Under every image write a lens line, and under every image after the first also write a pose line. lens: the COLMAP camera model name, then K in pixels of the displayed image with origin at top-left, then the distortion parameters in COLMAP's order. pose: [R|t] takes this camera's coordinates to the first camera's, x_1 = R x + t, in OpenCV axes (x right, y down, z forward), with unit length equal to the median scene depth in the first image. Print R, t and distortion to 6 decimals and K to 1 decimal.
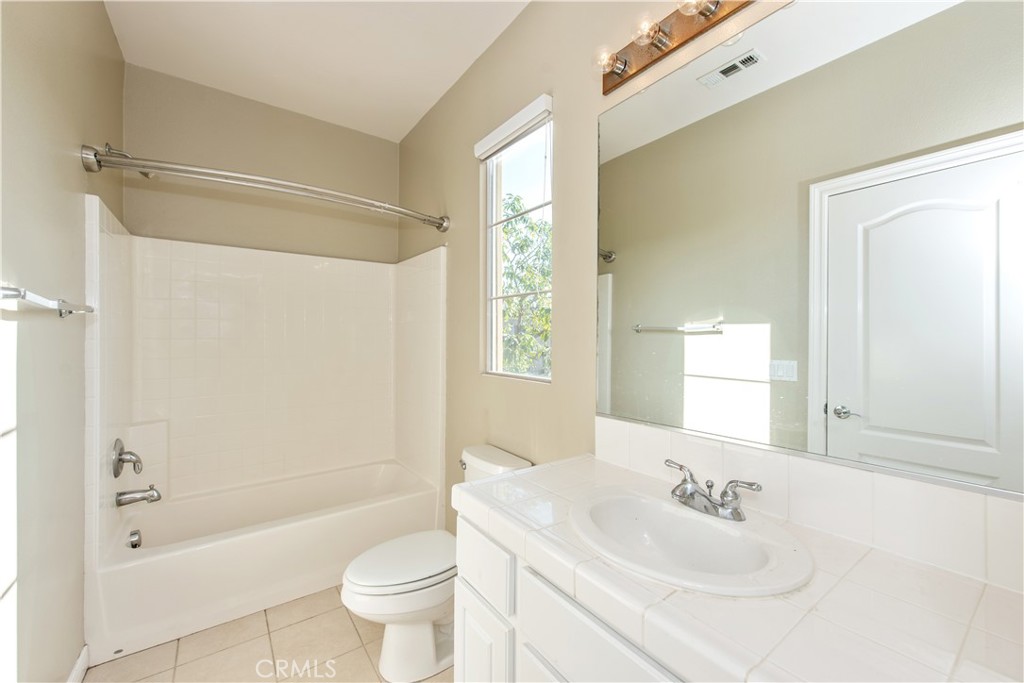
lens RADIAL K [[403.7, 0, 502.0], [0, 403.7, 336.7], [0, 0, 1]] dist [0.009121, -0.001387]
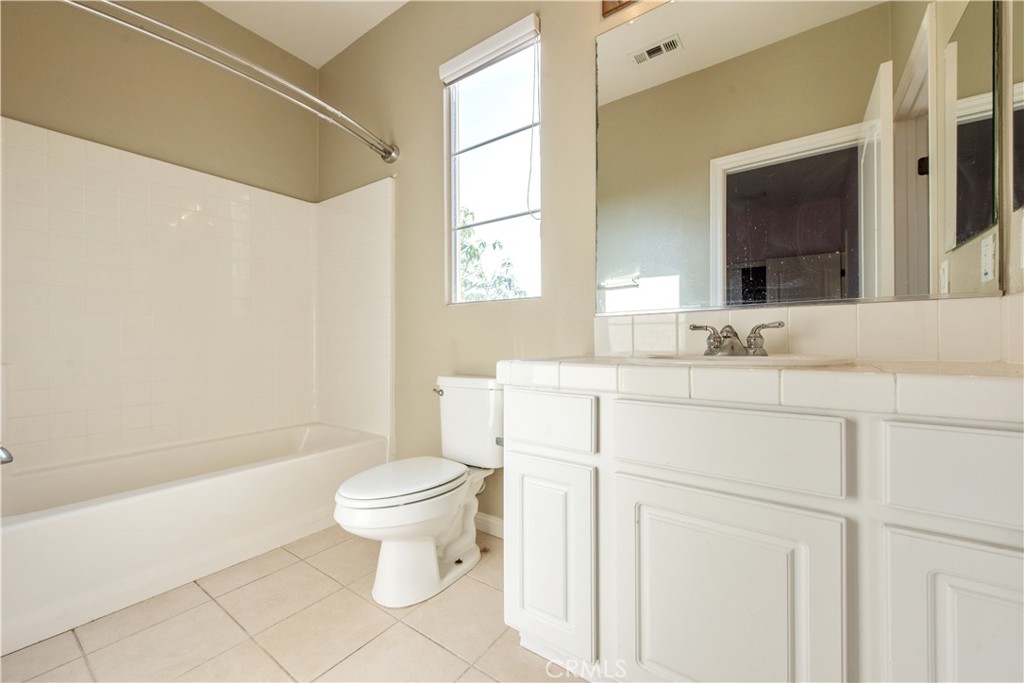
lens RADIAL K [[403.7, 0, 495.0], [0, 403.7, 342.9], [0, 0, 1]] dist [0.009121, -0.001387]
pose [[0.949271, -0.000424, 0.314460, -0.241097], [0.000853, 0.999999, -0.001228, 0.180753], [-0.314459, 0.001434, 0.949270, 0.046473]]
